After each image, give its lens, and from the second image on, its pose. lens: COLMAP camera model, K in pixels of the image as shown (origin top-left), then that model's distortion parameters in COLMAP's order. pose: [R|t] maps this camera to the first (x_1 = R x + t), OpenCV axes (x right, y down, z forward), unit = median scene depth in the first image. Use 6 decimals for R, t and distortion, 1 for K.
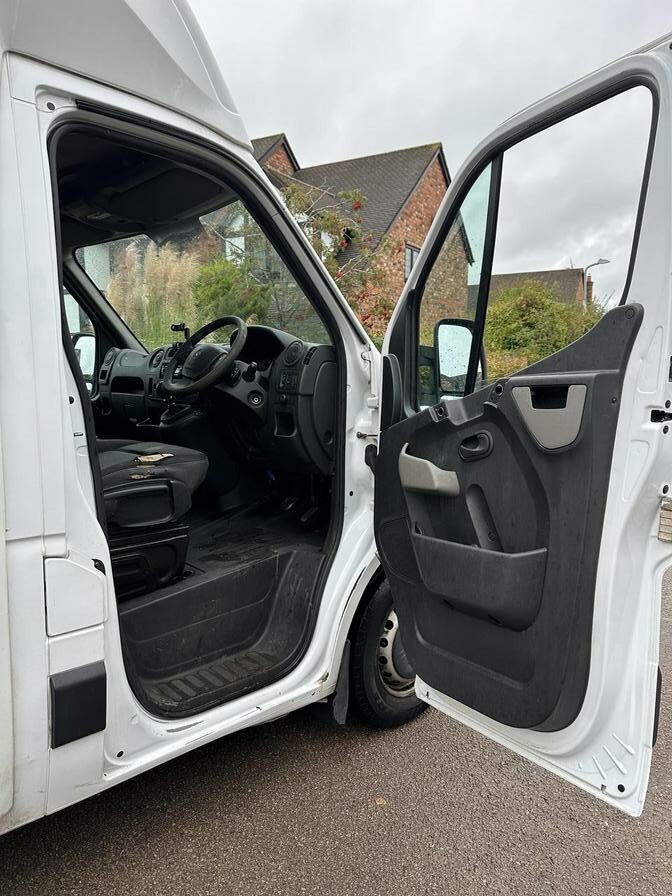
lens RADIAL K [[614.0, 0, 350.9], [0, 614.0, 455.3], [0, 0, 1]] dist [0.173609, -0.325671]
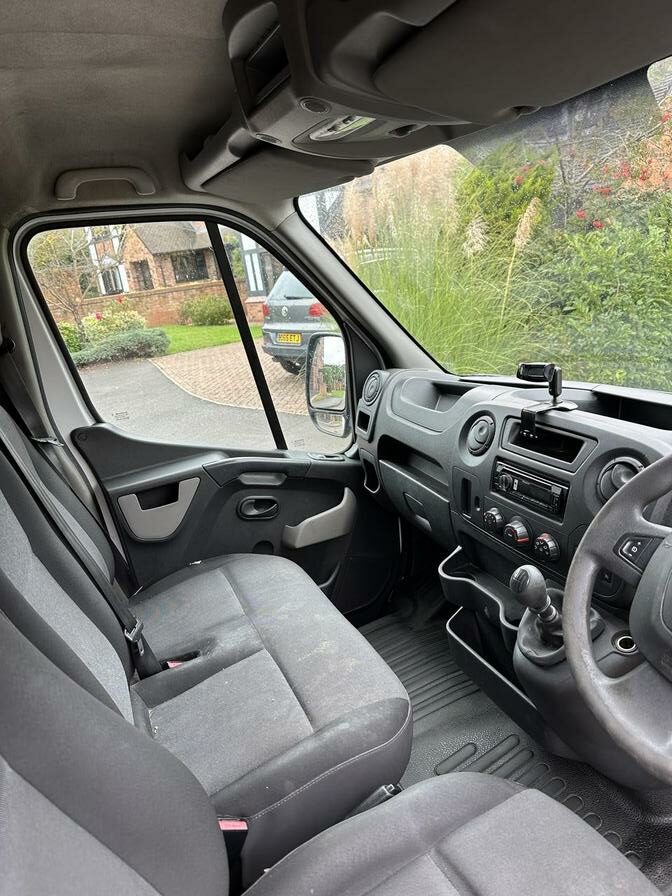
lens RADIAL K [[631.1, 0, 336.0], [0, 631.1, 448.0], [0, 0, 1]] dist [0.061605, -0.062738]
pose [[0.919658, -0.006706, -0.392663, -0.211977], [0.076416, 0.983799, 0.162171, -0.210970], [0.385214, -0.179148, 0.905272, 0.514548]]
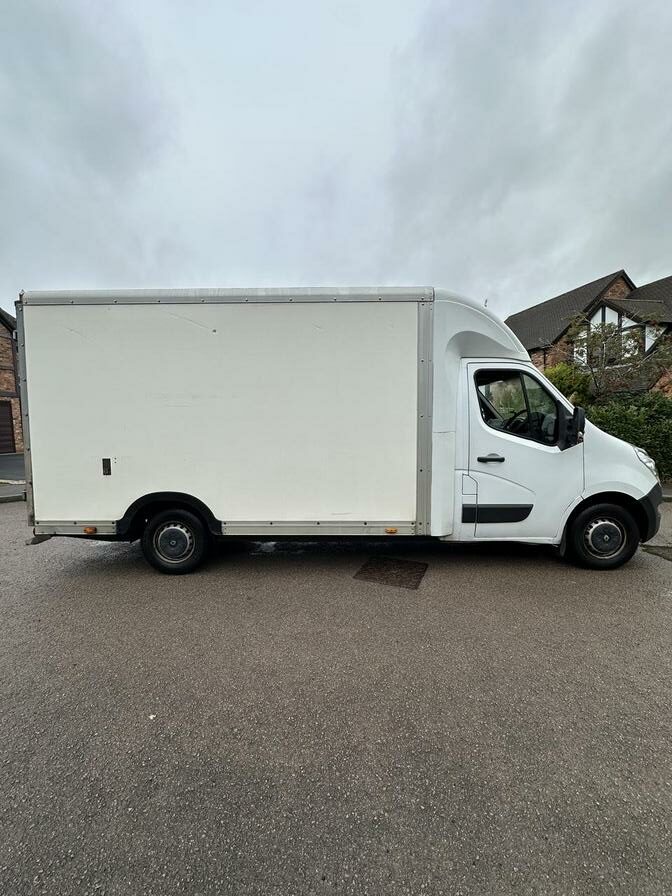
lens RADIAL K [[364.1, 0, 336.0], [0, 364.1, 448.0], [0, 0, 1]] dist [0.007870, 0.000053]
pose [[0.698147, 0.022764, -0.715593, 0.322536], [-0.067911, 0.997093, -0.034537, 0.063310], [0.712727, 0.072708, 0.697663, -0.644708]]
